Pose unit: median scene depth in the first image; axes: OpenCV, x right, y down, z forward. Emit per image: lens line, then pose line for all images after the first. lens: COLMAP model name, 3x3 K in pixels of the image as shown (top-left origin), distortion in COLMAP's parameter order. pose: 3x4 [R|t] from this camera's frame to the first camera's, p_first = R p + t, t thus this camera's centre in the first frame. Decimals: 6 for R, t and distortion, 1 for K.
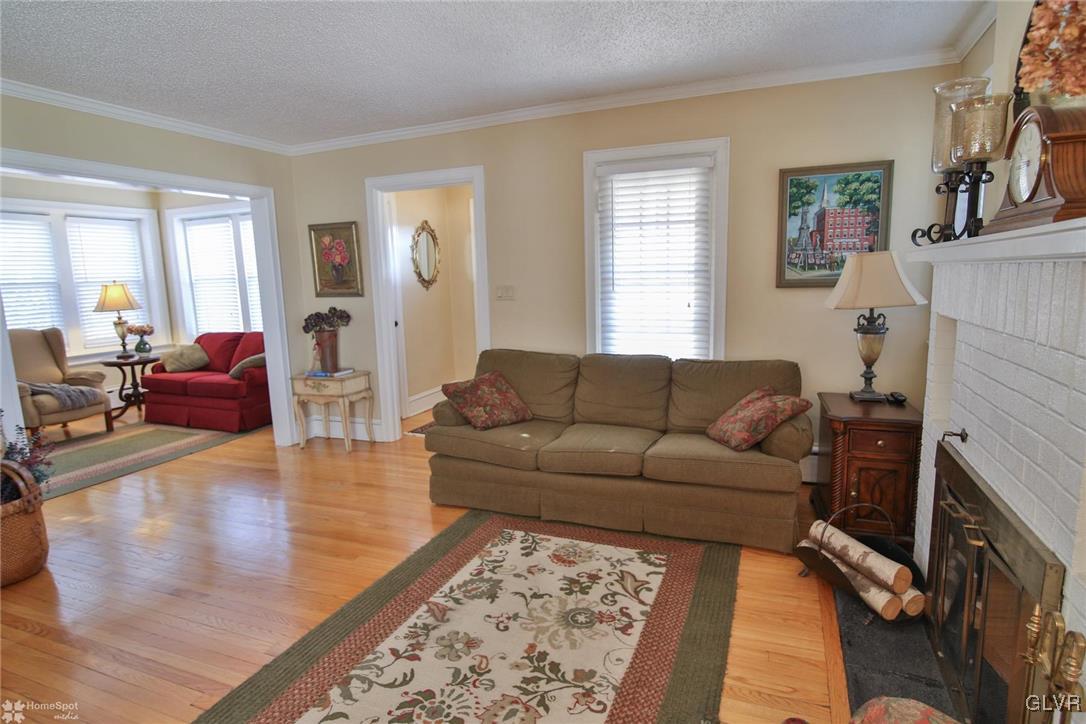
lens RADIAL K [[587.6, 0, 550.5], [0, 587.6, 361.5], [0, 0, 1]] dist [-0.005234, 0.000061]
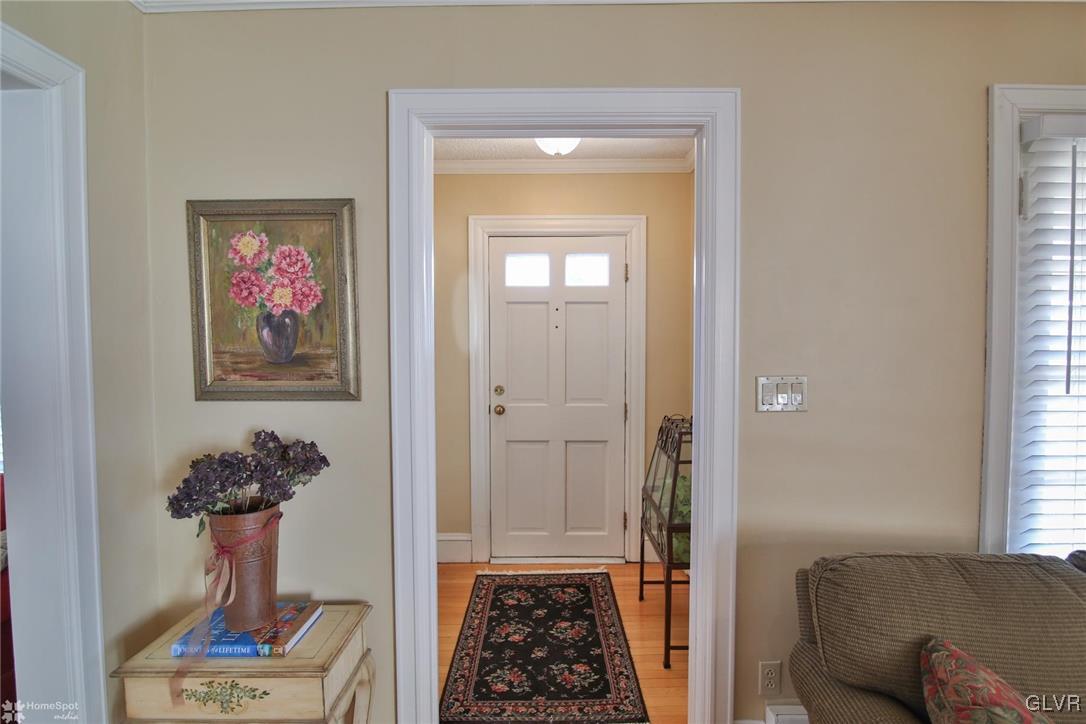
lens RADIAL K [[529.5, 0, 542.3], [0, 529.5, 360.3], [0, 0, 1]] dist [-0.010122, 0.000342]
pose [[0.930939, 0.007758, 0.365092, -0.387463], [0.030246, 0.994701, -0.098261, -0.115407], [-0.363920, 0.102518, 0.925771, 0.748269]]
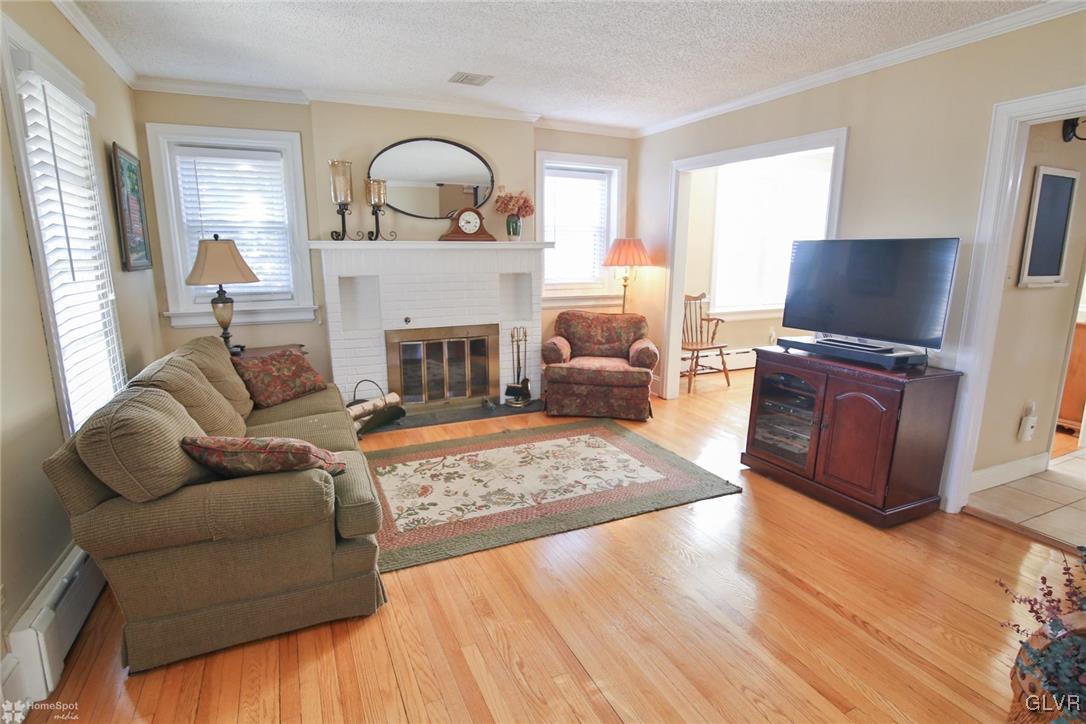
lens RADIAL K [[529.5, 0, 543.9], [0, 529.5, 362.0], [0, 0, 1]] dist [-0.010122, 0.000342]
pose [[-0.729766, -0.110517, 0.674706, -0.870231], [0.120202, 0.950738, 0.285742, -0.192904], [-0.673048, 0.289626, -0.680531, 1.524806]]
